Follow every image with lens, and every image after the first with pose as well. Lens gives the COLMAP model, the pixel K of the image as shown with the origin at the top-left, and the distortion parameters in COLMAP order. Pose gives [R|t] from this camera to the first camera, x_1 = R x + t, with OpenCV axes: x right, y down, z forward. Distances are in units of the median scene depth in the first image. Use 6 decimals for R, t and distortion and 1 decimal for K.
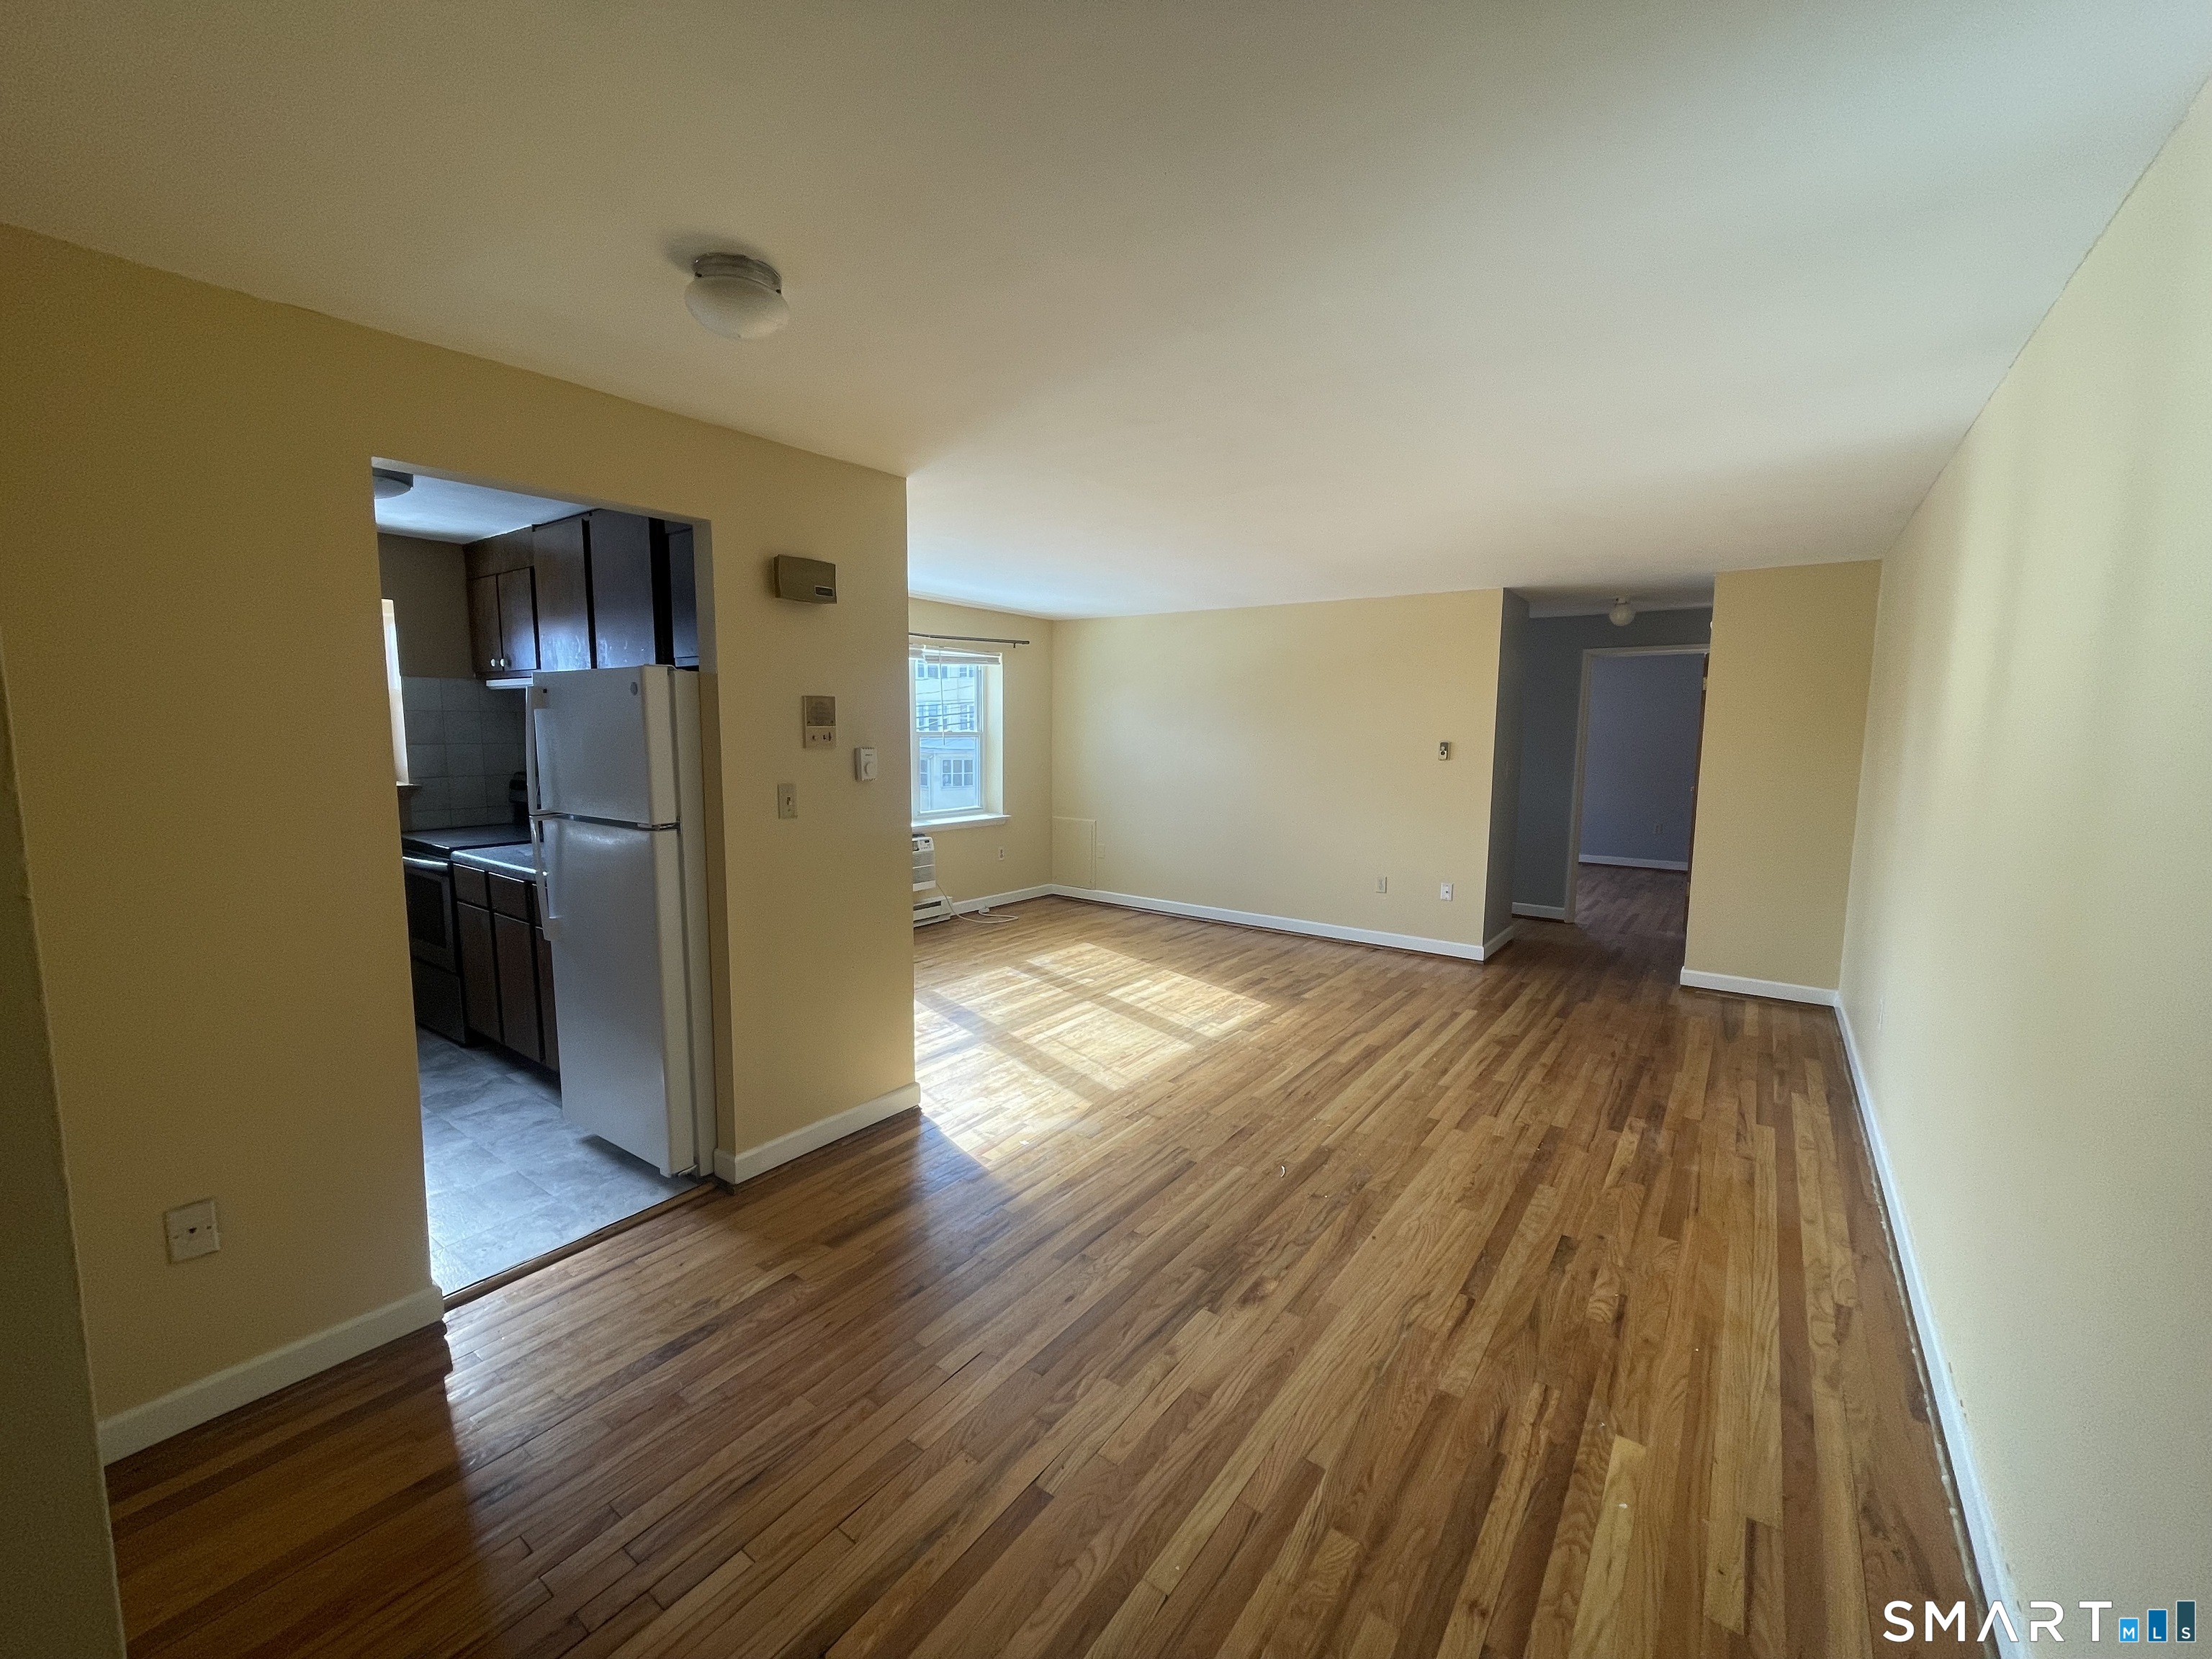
lens RADIAL K [[889.5, 0, 1100.3], [0, 889.5, 830.8], [0, 0, 1]] dist [-0.002581, -0.000500]
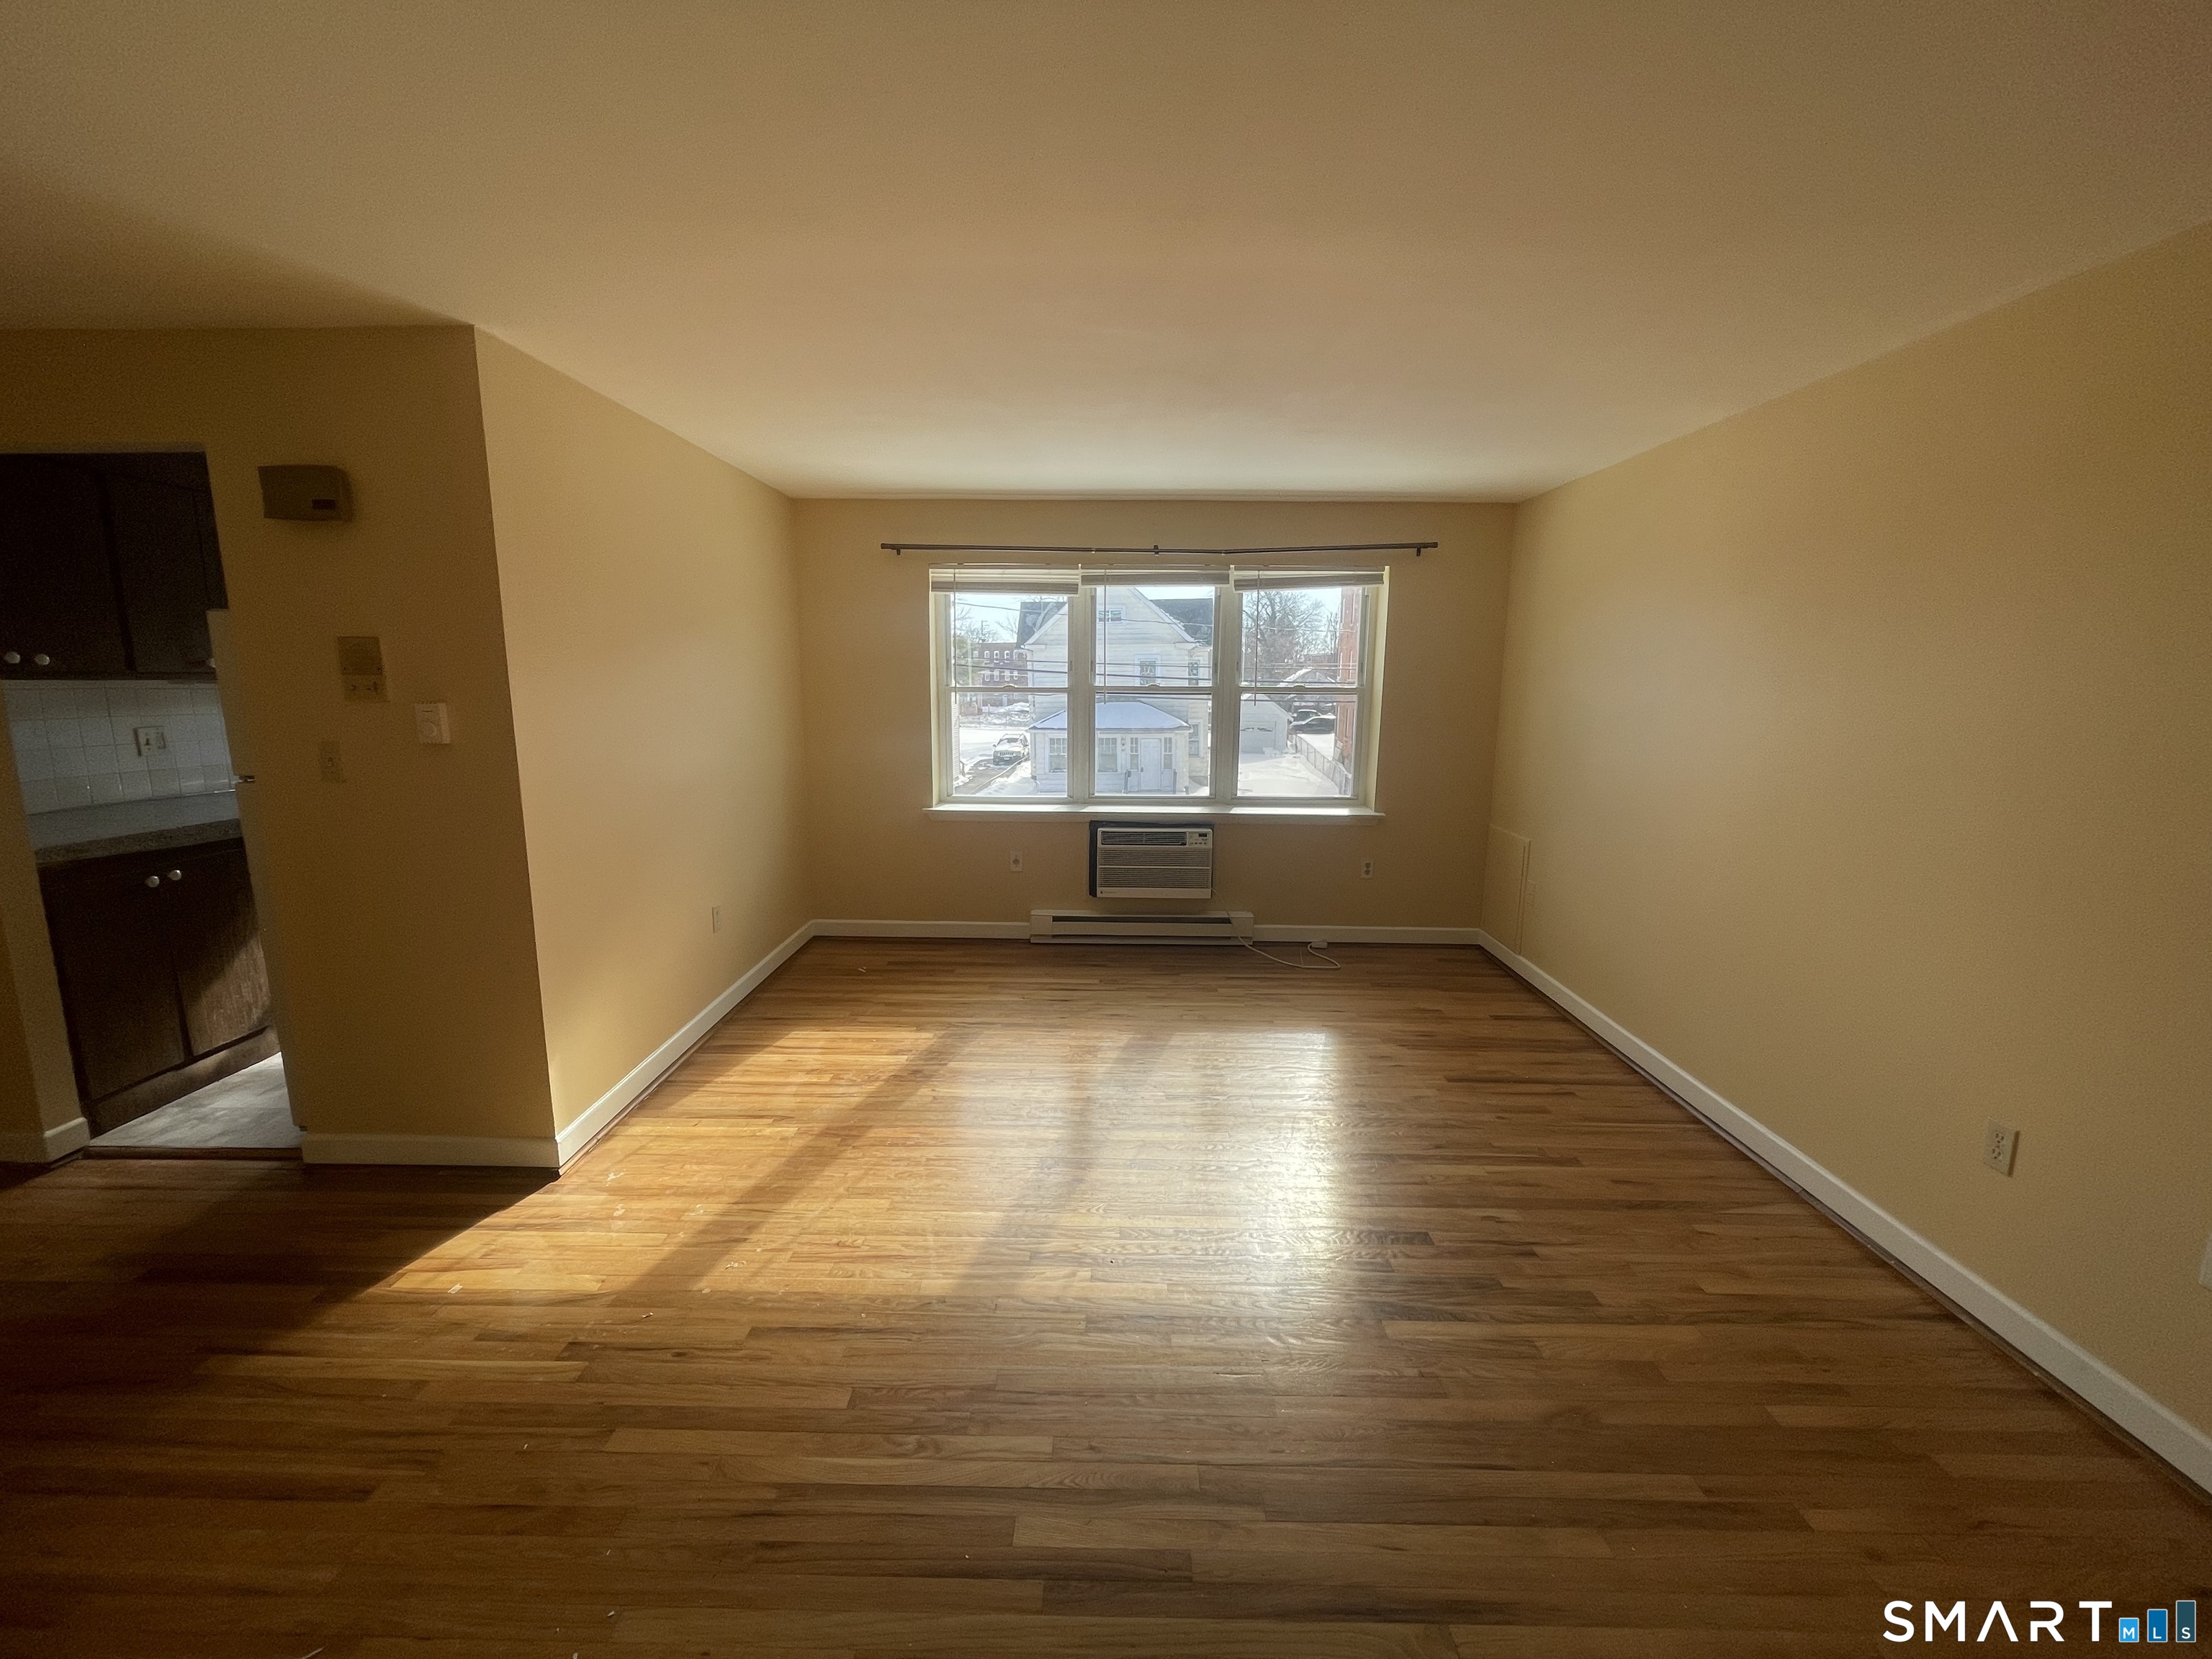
lens RADIAL K [[889.5, 0, 1096.7], [0, 889.5, 836.4], [0, 0, 1]] dist [-0.002581, -0.000500]
pose [[0.584761, 0.142584, -0.798576, 0.509382], [-0.097744, 0.989644, 0.105125, -0.082652], [0.805295, 0.016583, 0.592642, 0.719092]]
